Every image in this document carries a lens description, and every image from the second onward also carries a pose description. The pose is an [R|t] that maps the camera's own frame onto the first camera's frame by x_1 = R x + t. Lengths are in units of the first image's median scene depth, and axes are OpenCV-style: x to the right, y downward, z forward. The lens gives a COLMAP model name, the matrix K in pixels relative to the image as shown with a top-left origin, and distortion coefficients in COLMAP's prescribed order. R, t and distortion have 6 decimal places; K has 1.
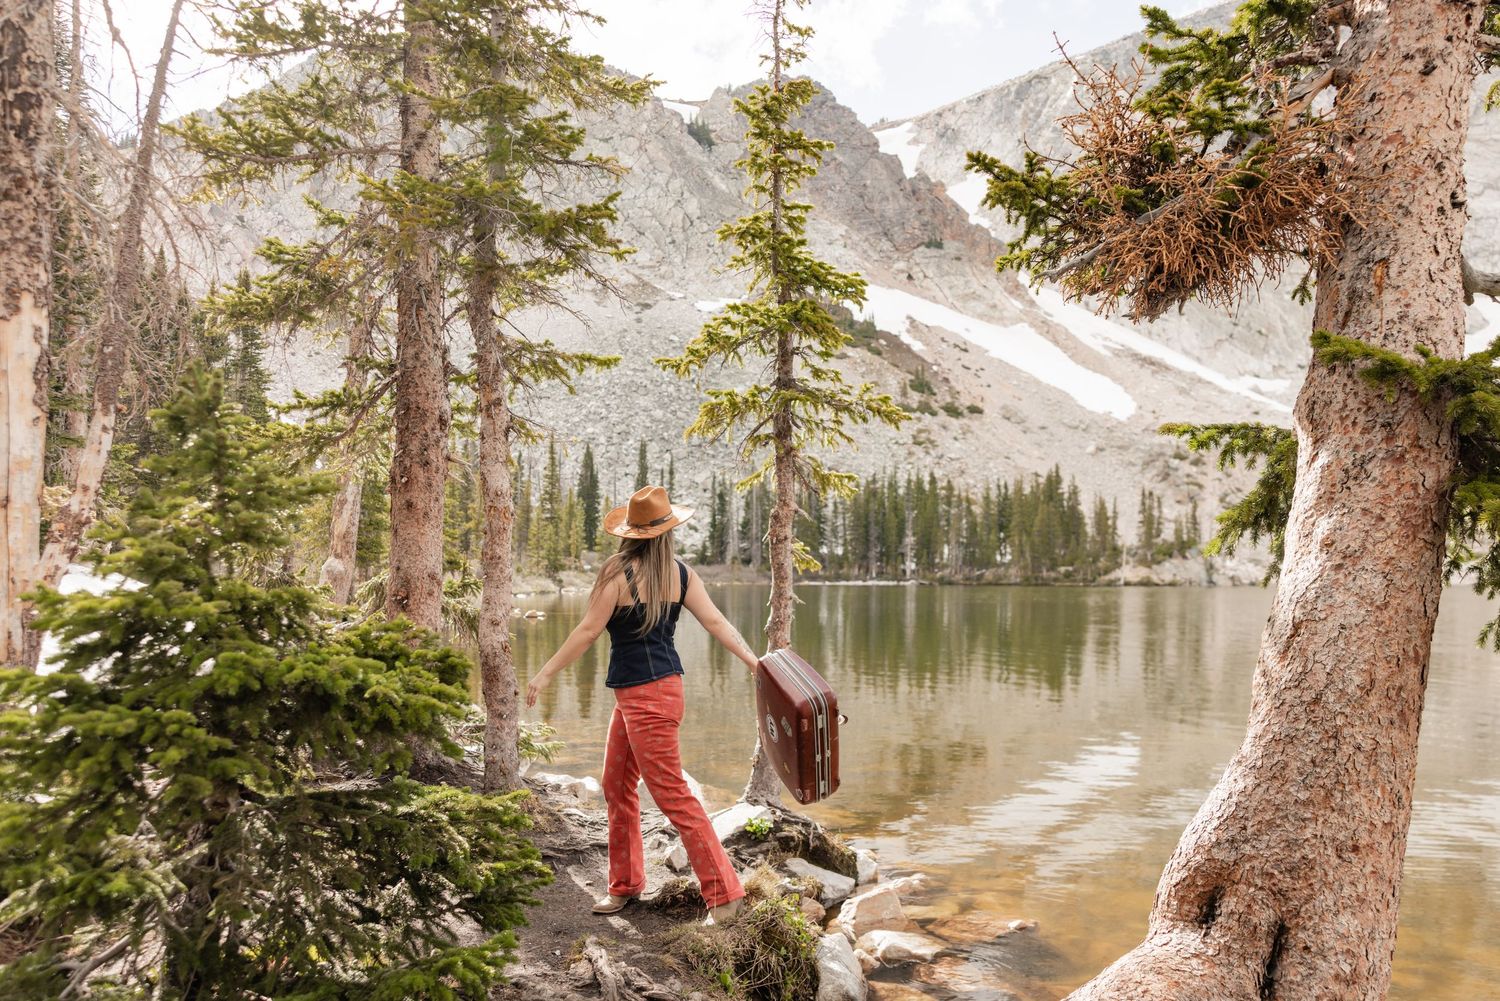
lens RADIAL K [[1226.6, 0, 750.0], [0, 1226.6, 500.5], [0, 0, 1]] dist [0.006933, 0.004373]
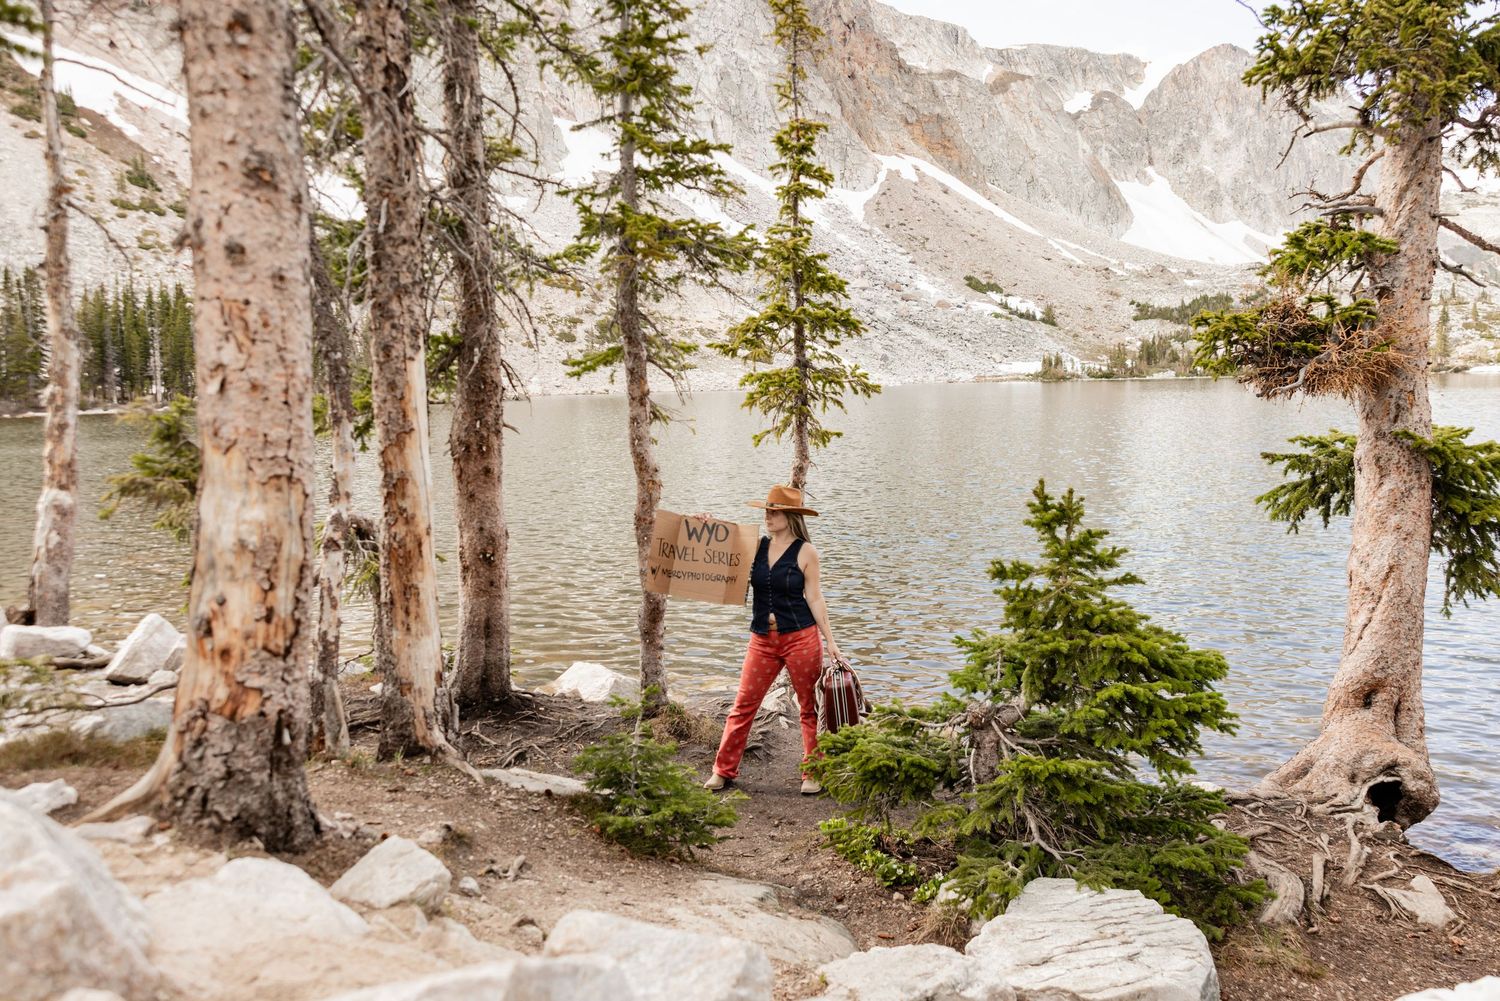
lens RADIAL K [[1268.0, 0, 750.0], [0, 1268.0, 500.5], [0, 0, 1]] dist [0.013191, 0.010164]
pose [[0.807715, -0.080718, 0.584022, -0.799649], [-0.011608, 0.988214, 0.152636, -0.155373], [-0.589459, -0.130066, 0.797258, -0.049546]]
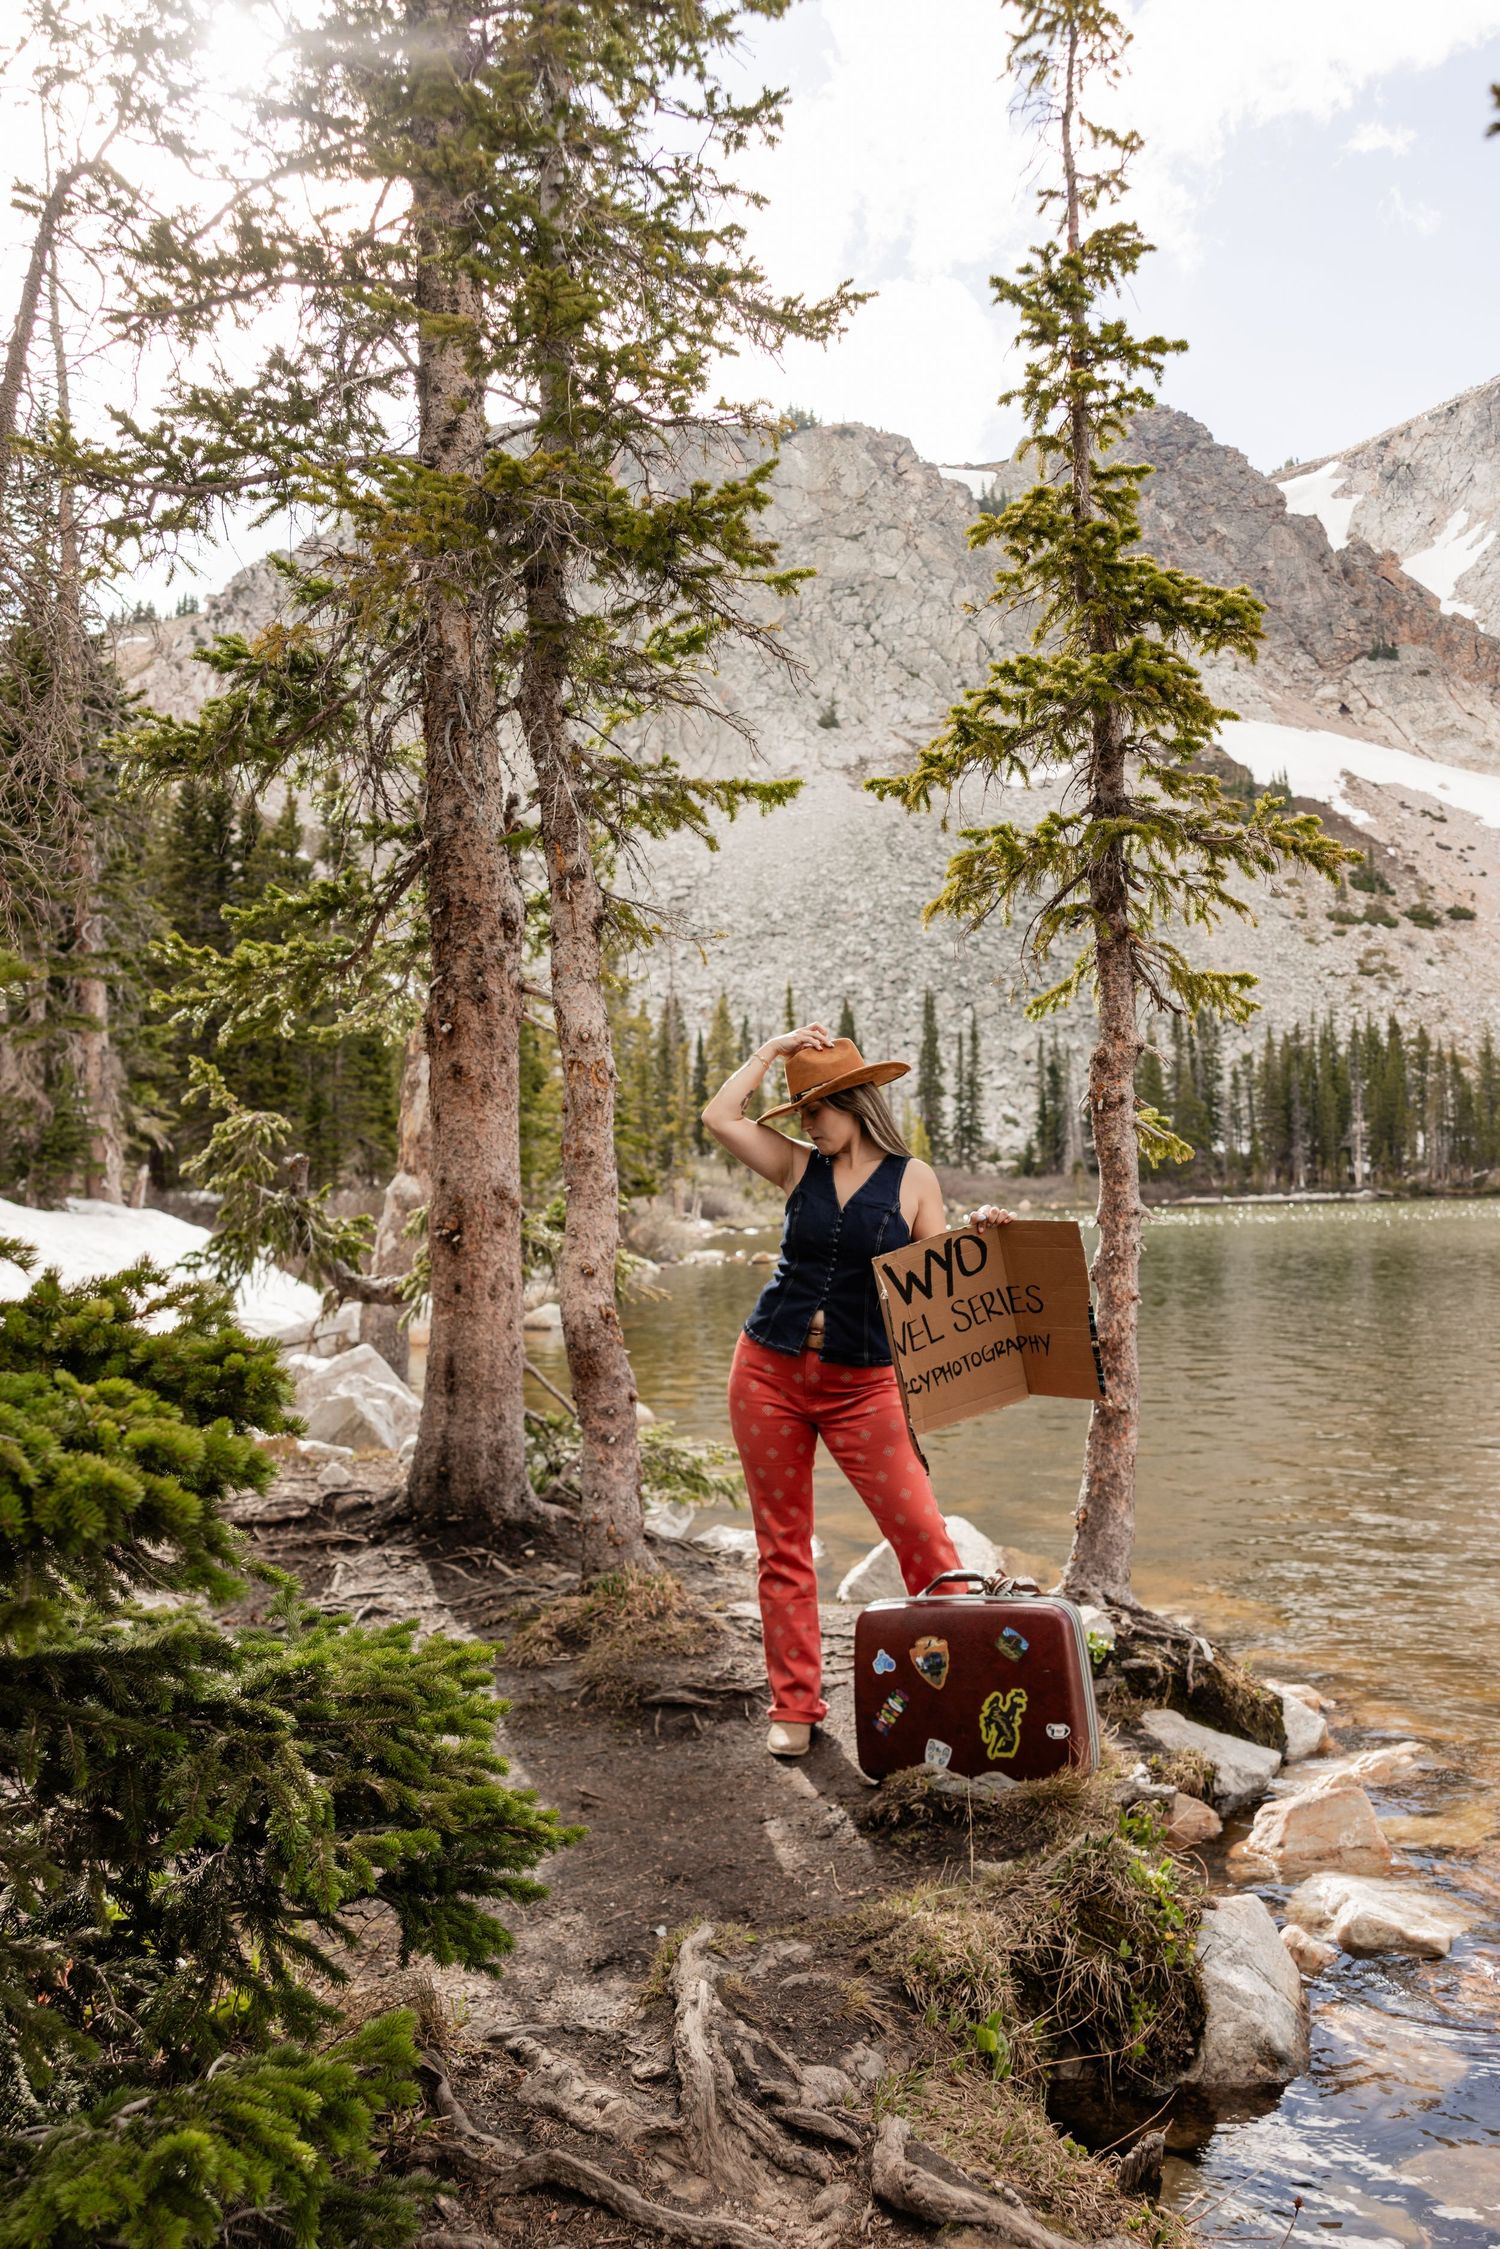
lens RADIAL K [[1839.0, 0, 751.0], [0, 1839.0, 1120.1], [0, 0, 1]] dist [0.006933, 0.004373]
pose [[0.981452, -0.037924, -0.187919, 0.020729], [0.041480, 0.999026, 0.015023, 0.020575], [0.187166, -0.022539, 0.982070, 0.187477]]
